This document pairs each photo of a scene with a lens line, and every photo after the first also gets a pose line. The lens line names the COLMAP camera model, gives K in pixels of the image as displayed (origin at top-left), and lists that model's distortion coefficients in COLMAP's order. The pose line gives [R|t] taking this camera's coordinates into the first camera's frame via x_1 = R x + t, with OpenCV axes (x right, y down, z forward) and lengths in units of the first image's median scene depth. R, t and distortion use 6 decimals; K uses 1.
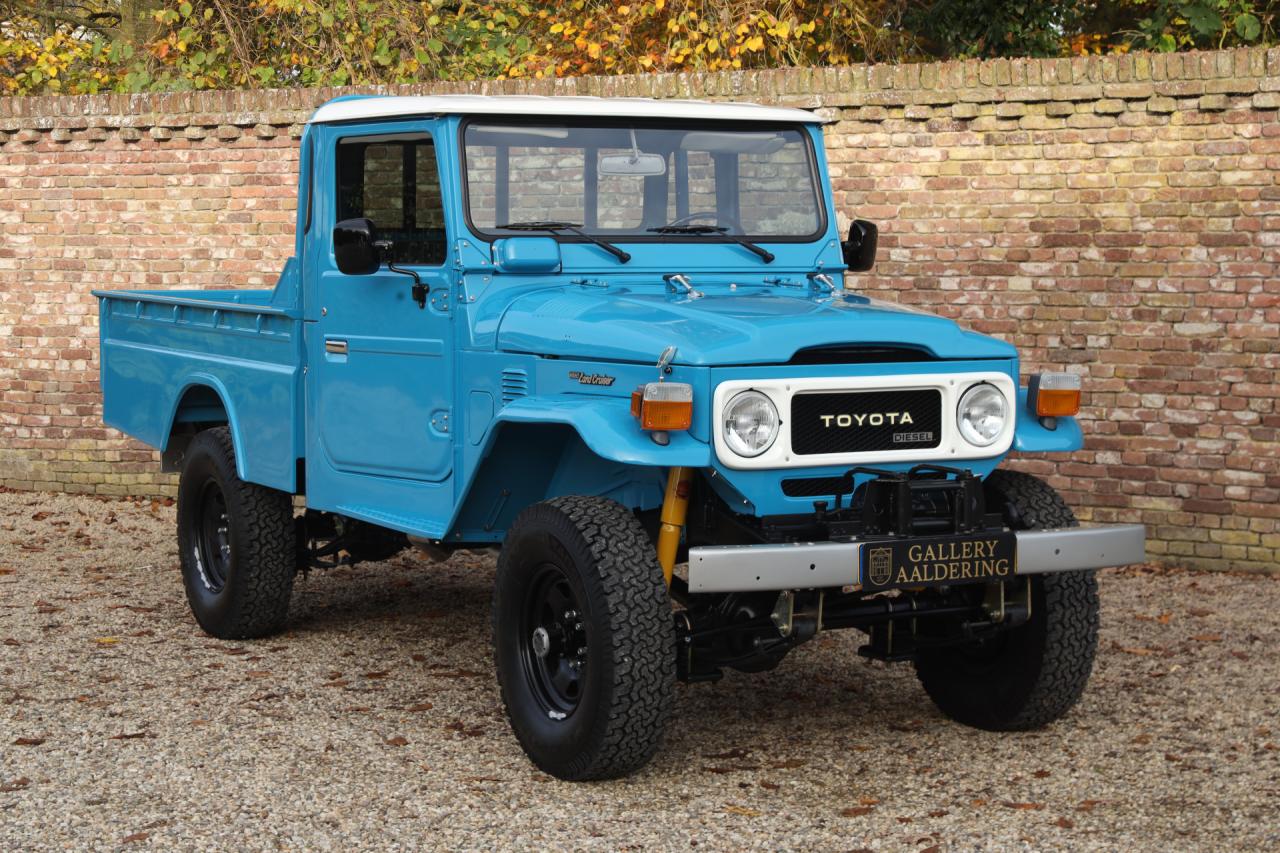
lens RADIAL K [[2693.1, 0, 640.0], [0, 2693.1, 426.5], [0, 0, 1]] dist [0.186036, -0.121041]
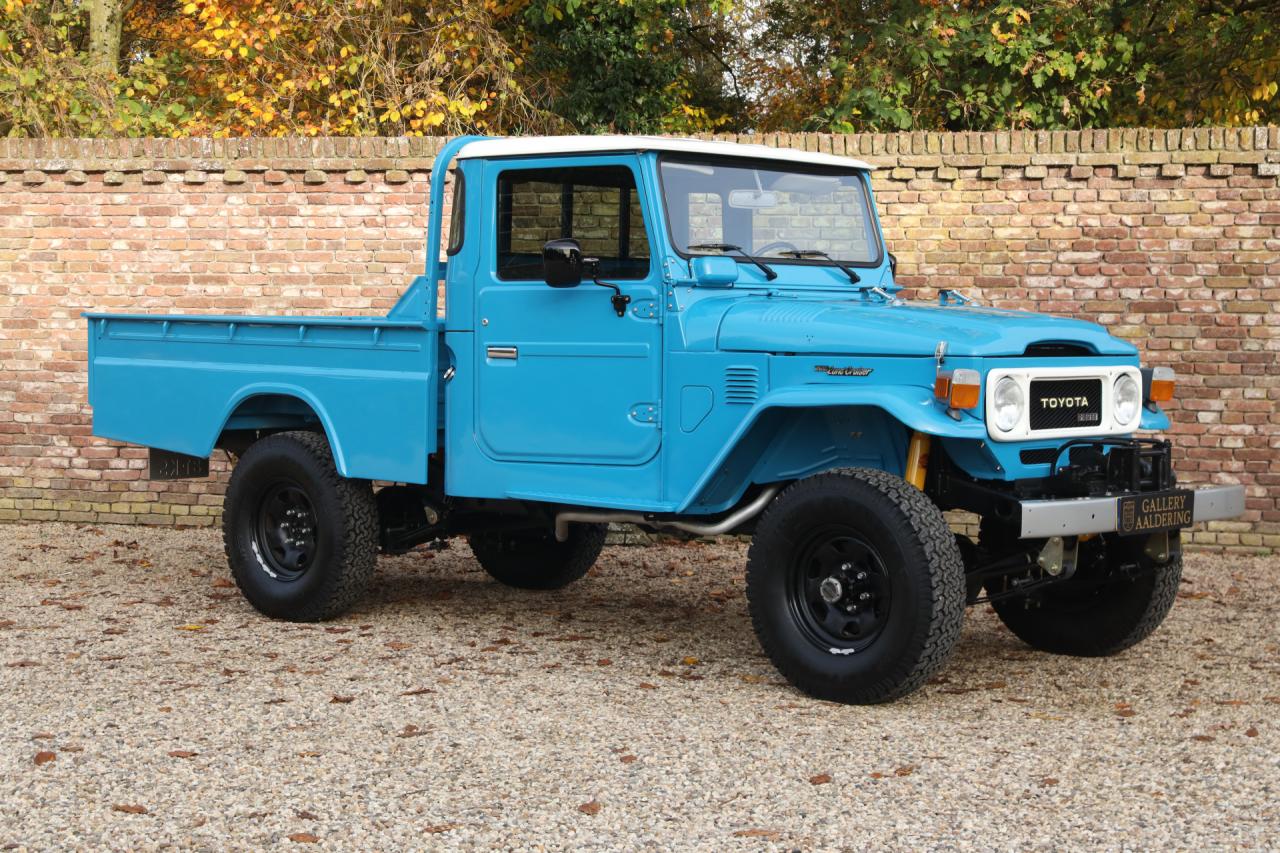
lens RADIAL K [[2362.1, 0, 660.4], [0, 2362.1, 429.8], [0, 0, 1]] dist [0.144429, 0.125660]
pose [[0.936934, -0.008113, 0.349413, -0.307708], [0.016412, 0.999649, -0.020797, 0.019359], [-0.349122, 0.025220, 0.936738, 0.029113]]
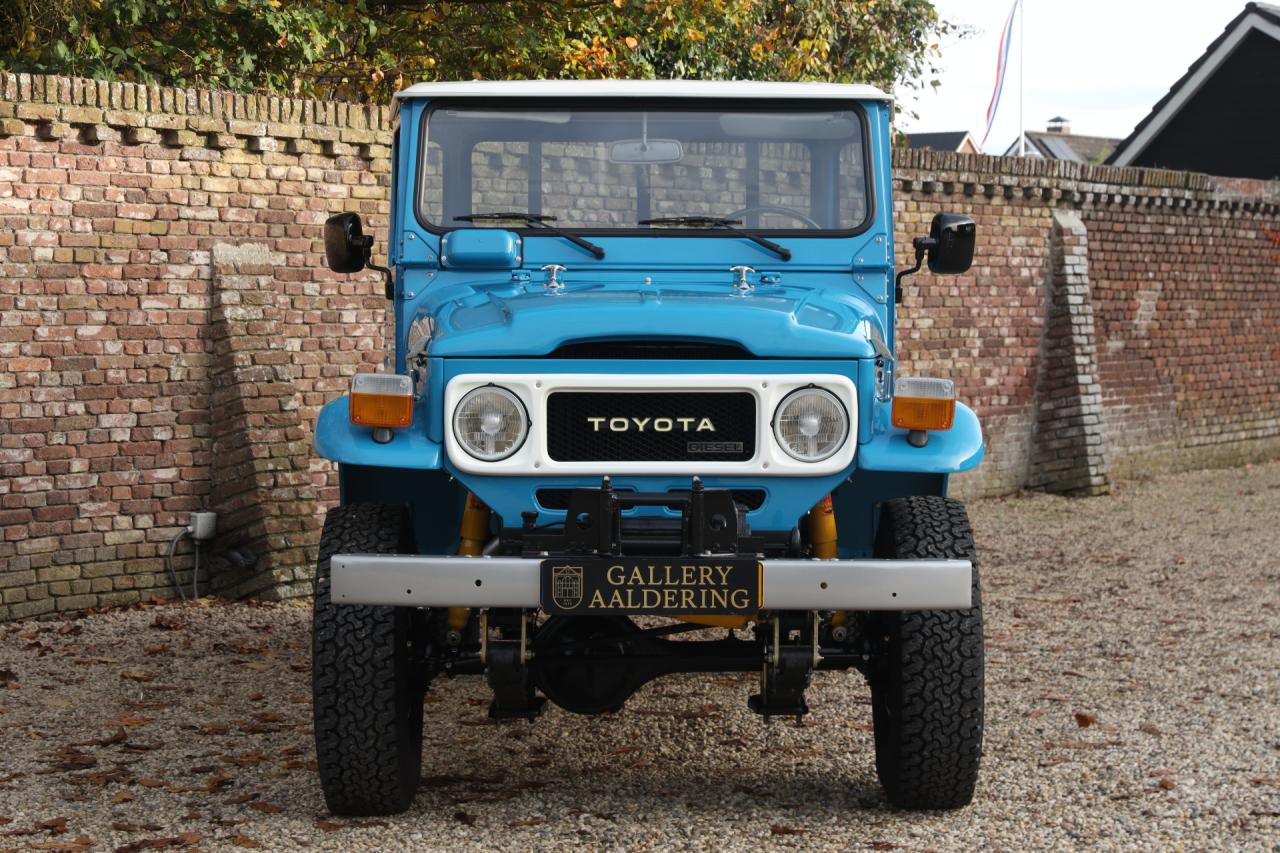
lens RADIAL K [[2783.9, 0, 677.8], [0, 2783.9, 426.0], [0, 0, 1]] dist [0.170857, 0.094092]
pose [[0.069081, -0.034018, 0.997031, -0.984335], [0.085809, 0.995917, 0.028035, -0.031653], [-0.993914, 0.083618, 0.071718, 0.835770]]
